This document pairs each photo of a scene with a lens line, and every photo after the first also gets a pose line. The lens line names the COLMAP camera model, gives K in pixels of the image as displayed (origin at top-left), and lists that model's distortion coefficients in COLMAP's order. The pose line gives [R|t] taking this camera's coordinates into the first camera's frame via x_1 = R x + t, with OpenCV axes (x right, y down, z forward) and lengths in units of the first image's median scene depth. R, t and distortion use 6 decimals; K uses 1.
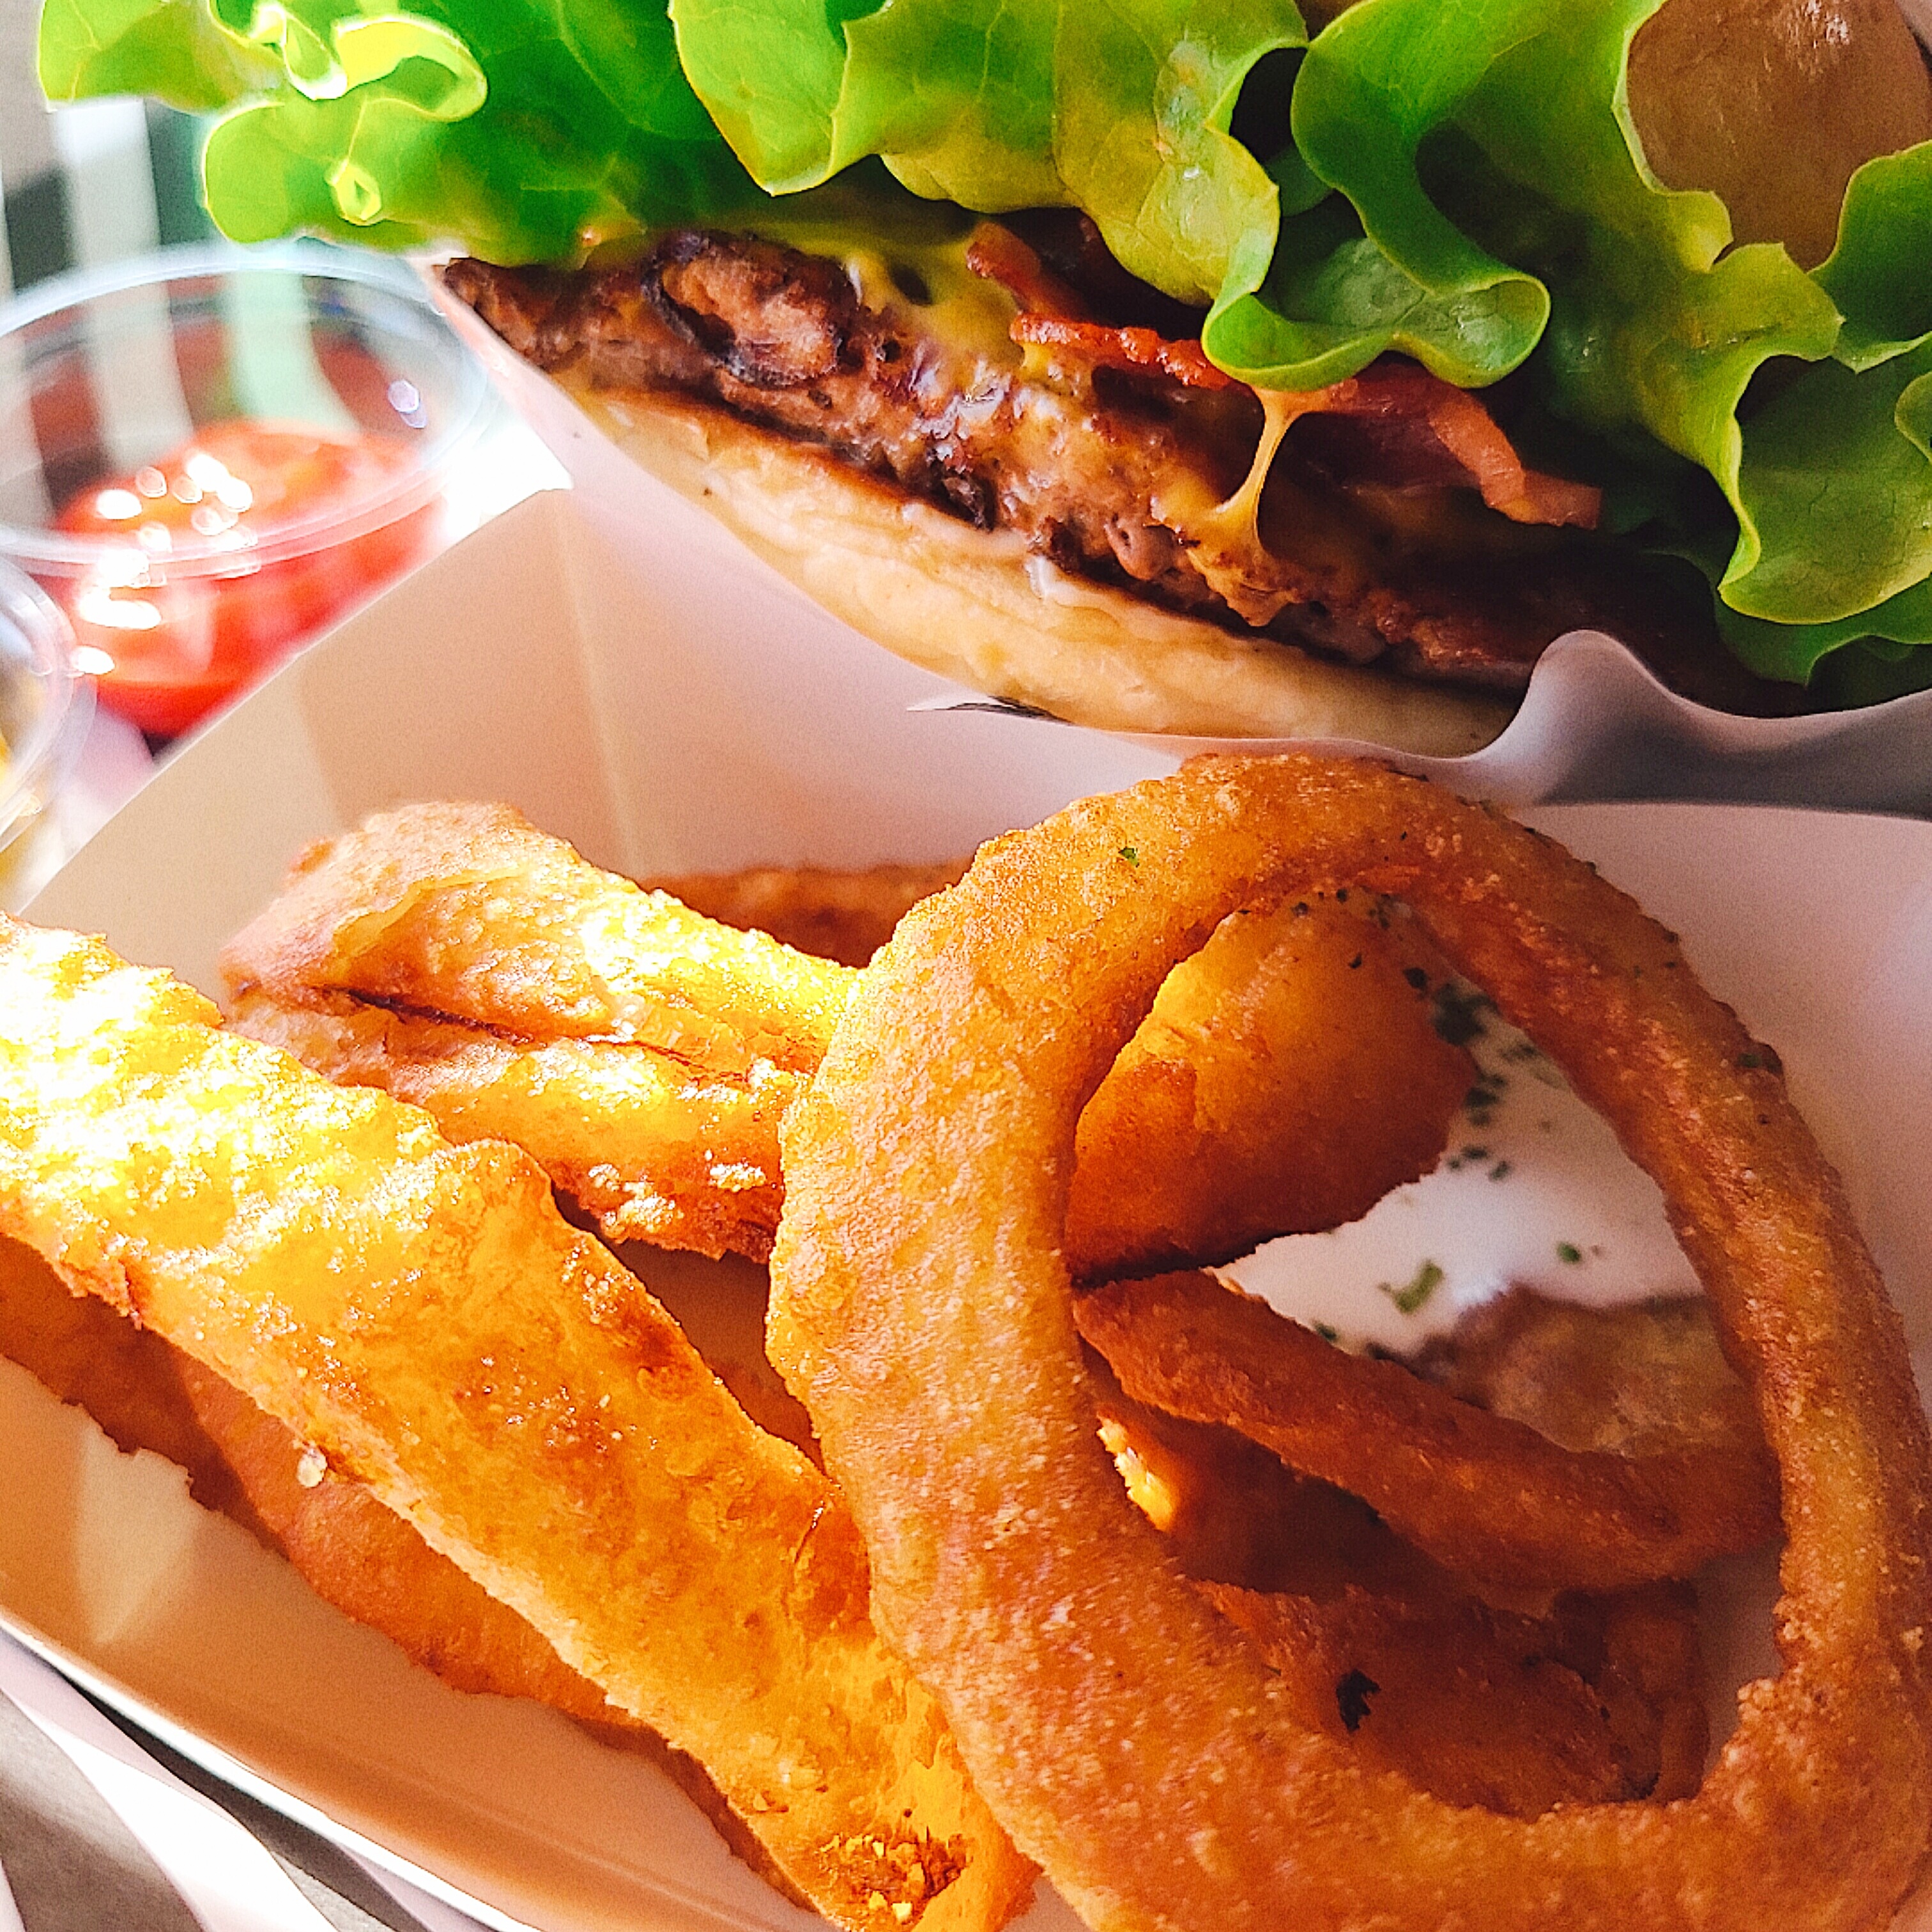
lens RADIAL K [[2167.6, 0, 966.0], [0, 2167.6, 966.0], [0, 0, 1]] dist [-0.046731, 0.044431]
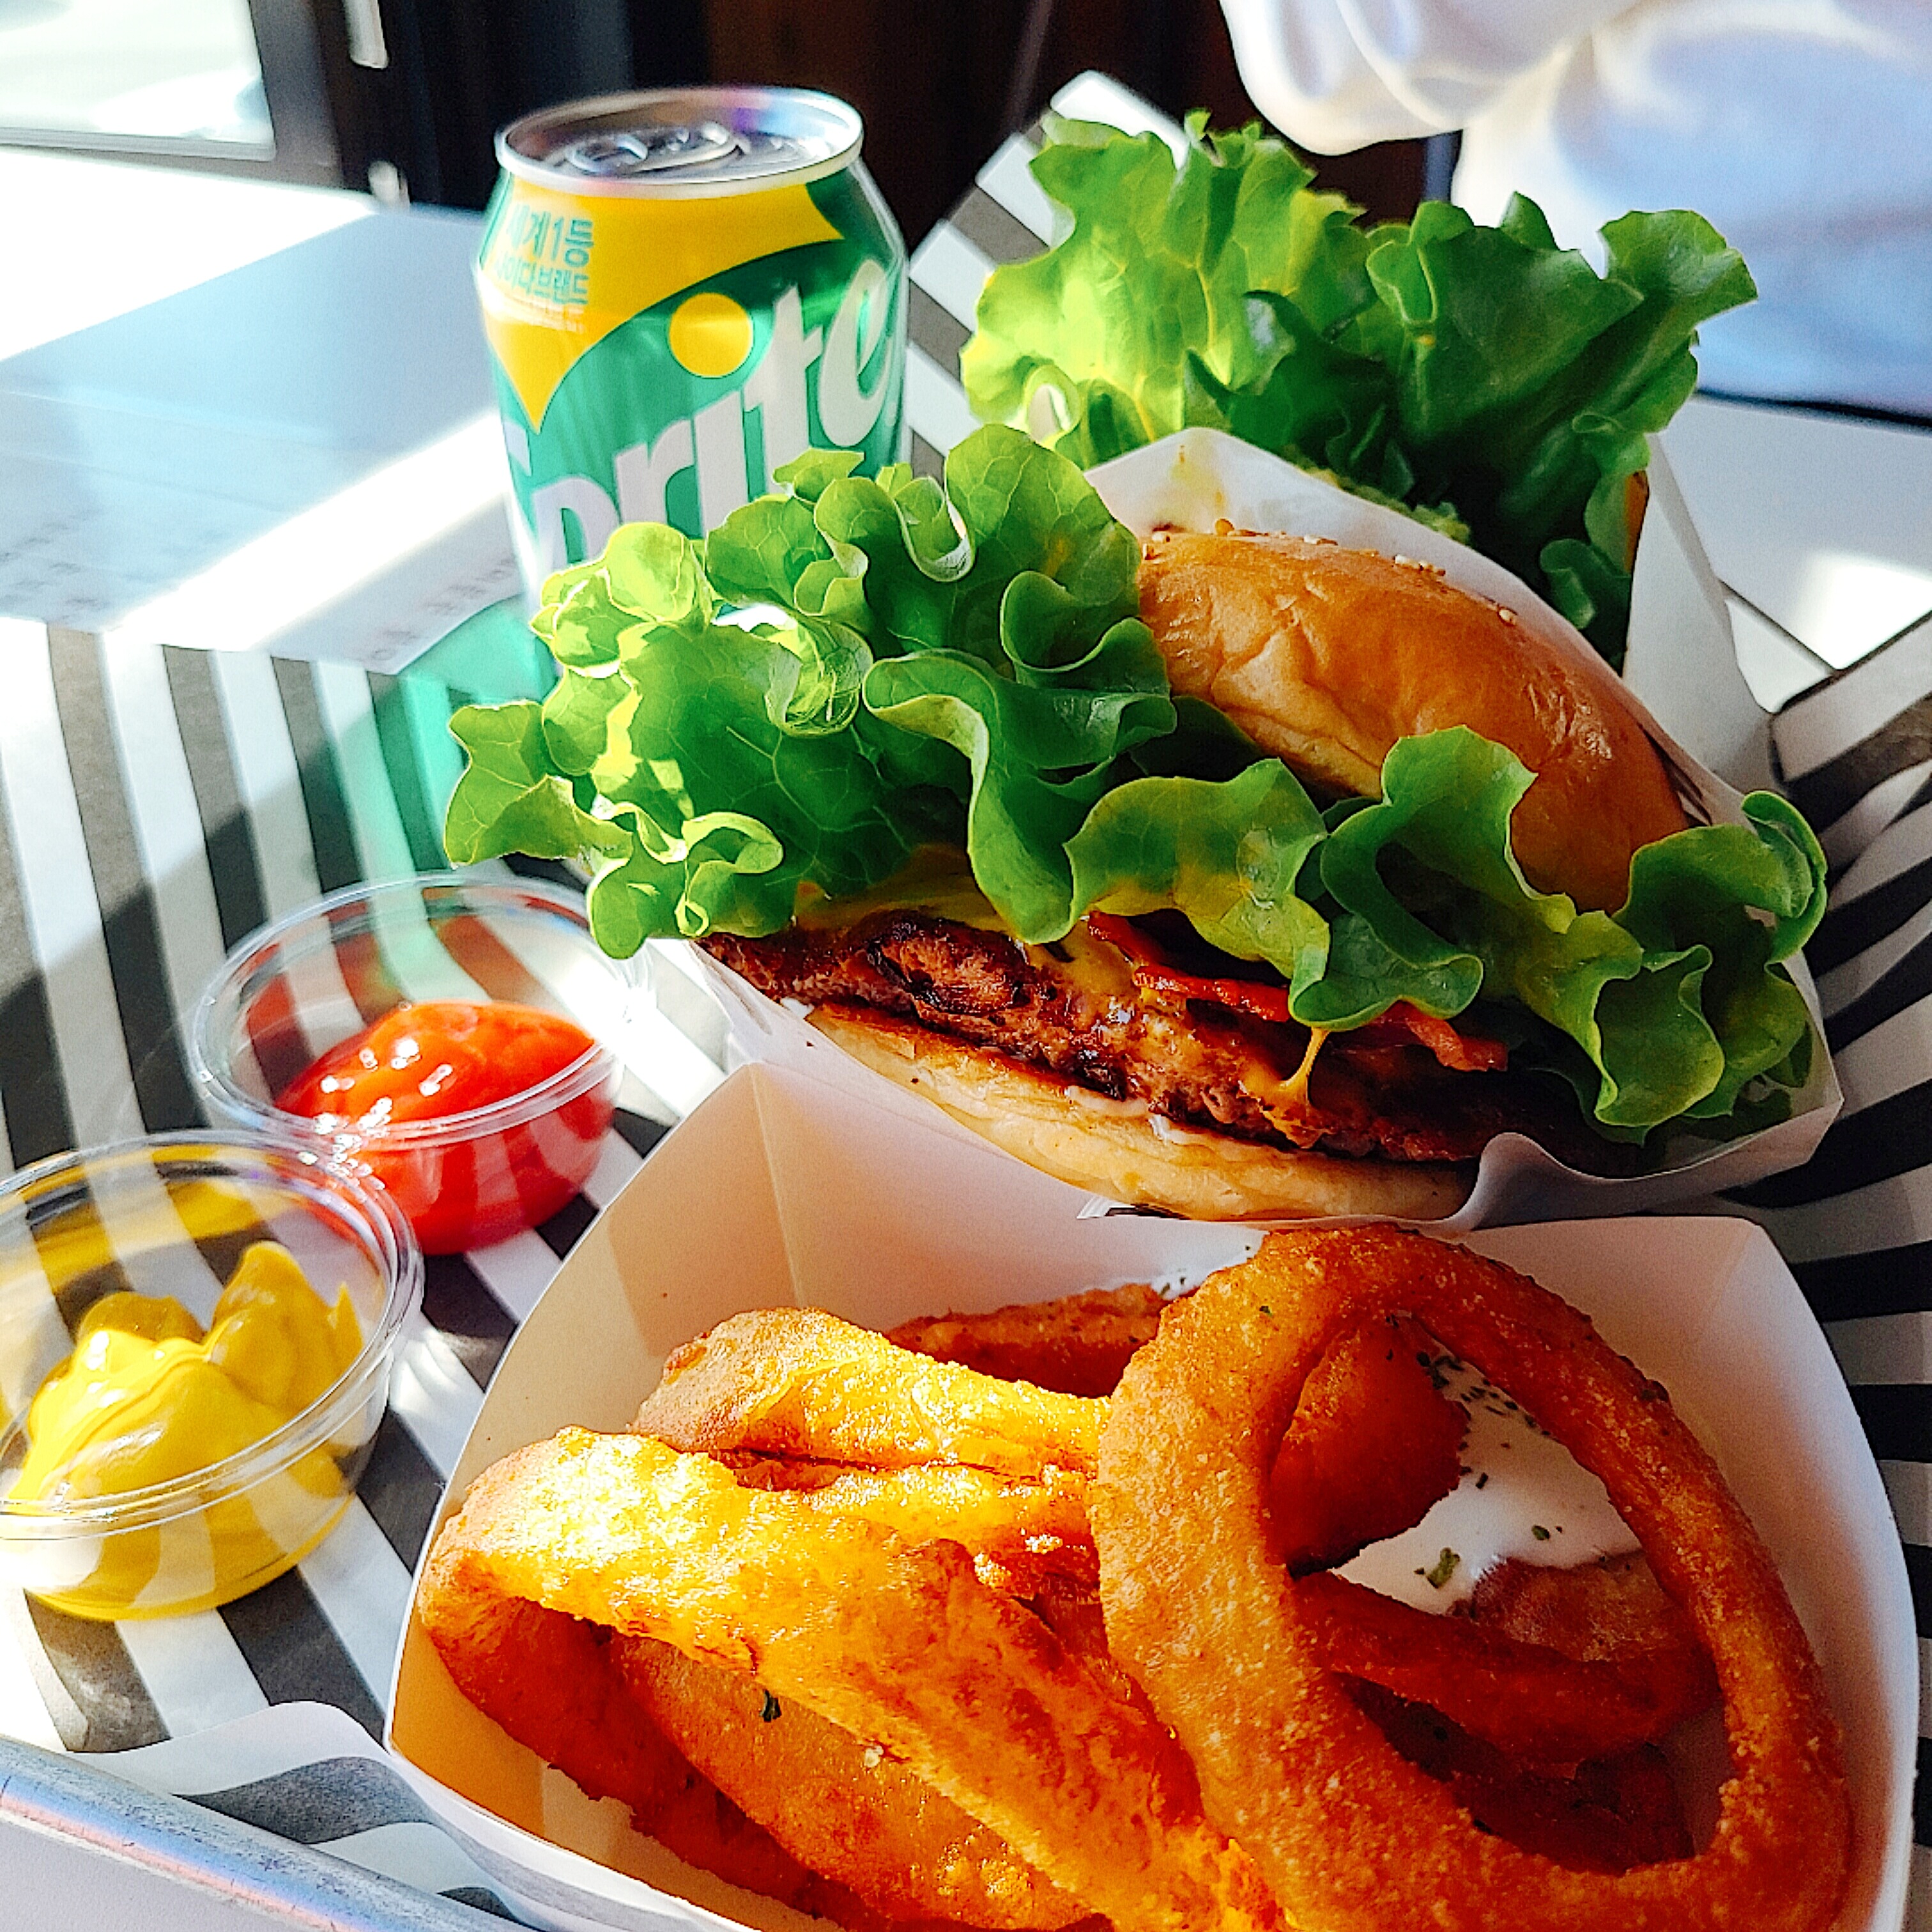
lens RADIAL K [[2168.9, 0, 966.0], [0, 2168.9, 966.0], [0, 0, 1]] dist [0.005241, 0.014357]
pose [[0.989181, -0.088413, 0.117066, -0.314401], [0.105398, 0.983369, -0.147905, -0.088970], [-0.102042, 0.158644, 0.982049, -0.610041]]
